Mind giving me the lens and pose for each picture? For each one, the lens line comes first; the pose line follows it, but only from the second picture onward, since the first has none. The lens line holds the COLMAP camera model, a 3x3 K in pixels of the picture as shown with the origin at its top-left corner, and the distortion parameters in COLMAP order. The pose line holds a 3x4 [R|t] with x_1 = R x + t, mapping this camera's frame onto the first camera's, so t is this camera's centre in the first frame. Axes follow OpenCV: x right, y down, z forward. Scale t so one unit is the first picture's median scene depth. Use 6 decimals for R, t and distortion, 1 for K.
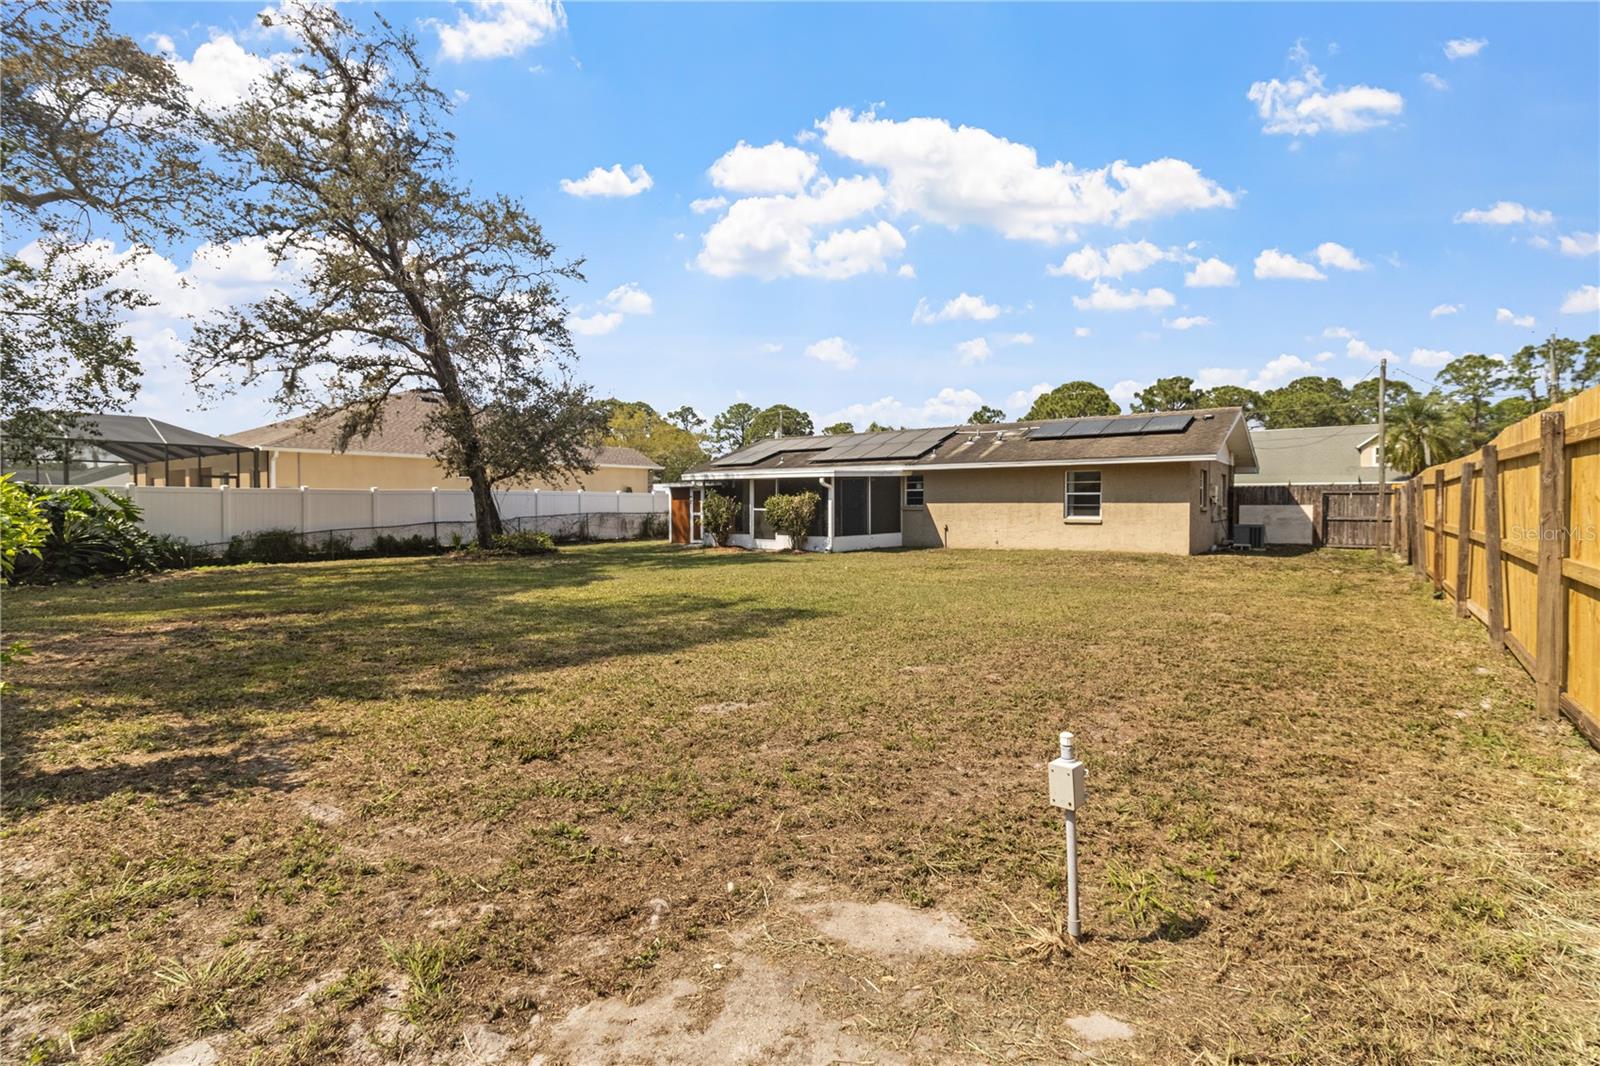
lens RADIAL K [[741.3, 0, 809.0], [0, 741.3, 496.0], [0, 0, 1]] dist [0.003840, 0.000402]
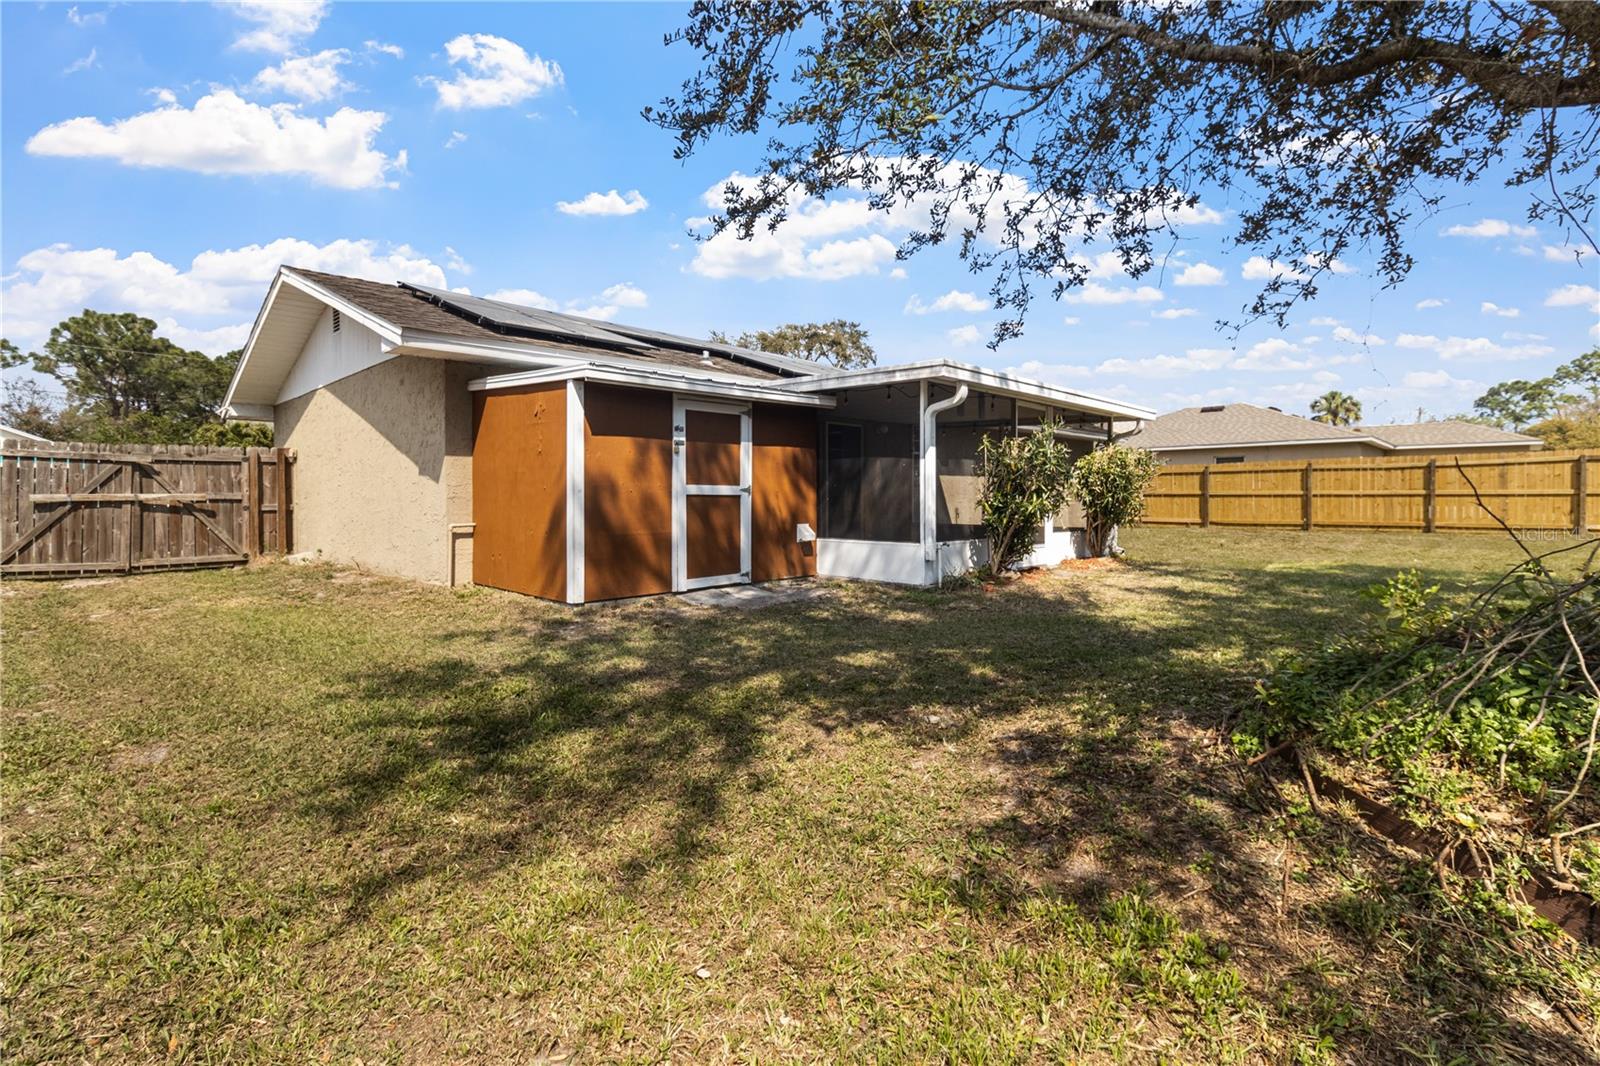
lens RADIAL K [[741.3, 0, 809.0], [0, 741.3, 496.0], [0, 0, 1]] dist [0.003840, 0.000402]
pose [[0.128730, 0.002700, 0.991676, -0.501396], [-0.009863, 0.999950, -0.001443, 0.030867], [-0.991631, -0.009595, 0.128750, 1.057888]]
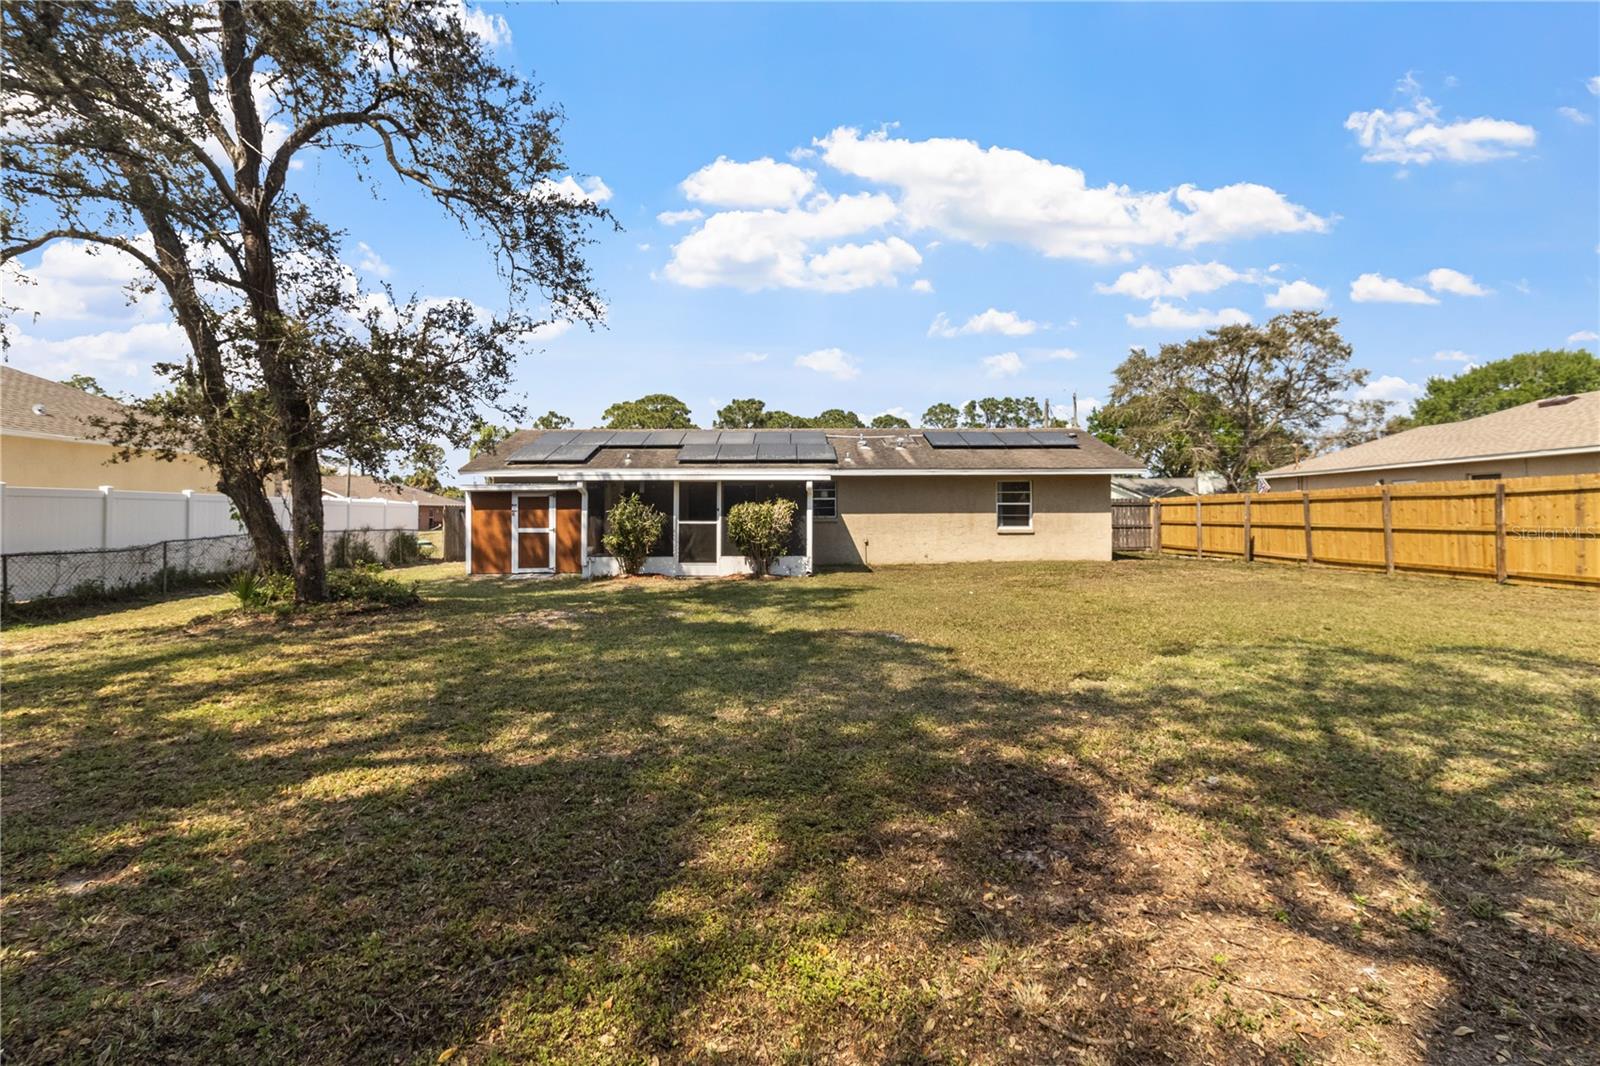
lens RADIAL K [[741.3, 0, 809.0], [0, 741.3, 496.0], [0, 0, 1]] dist [0.003840, 0.000402]
pose [[0.790851, 0.013064, 0.611870, -0.416183], [-0.002990, 0.999843, -0.017483, 0.004329], [-0.612002, 0.011997, 0.790765, 0.344623]]
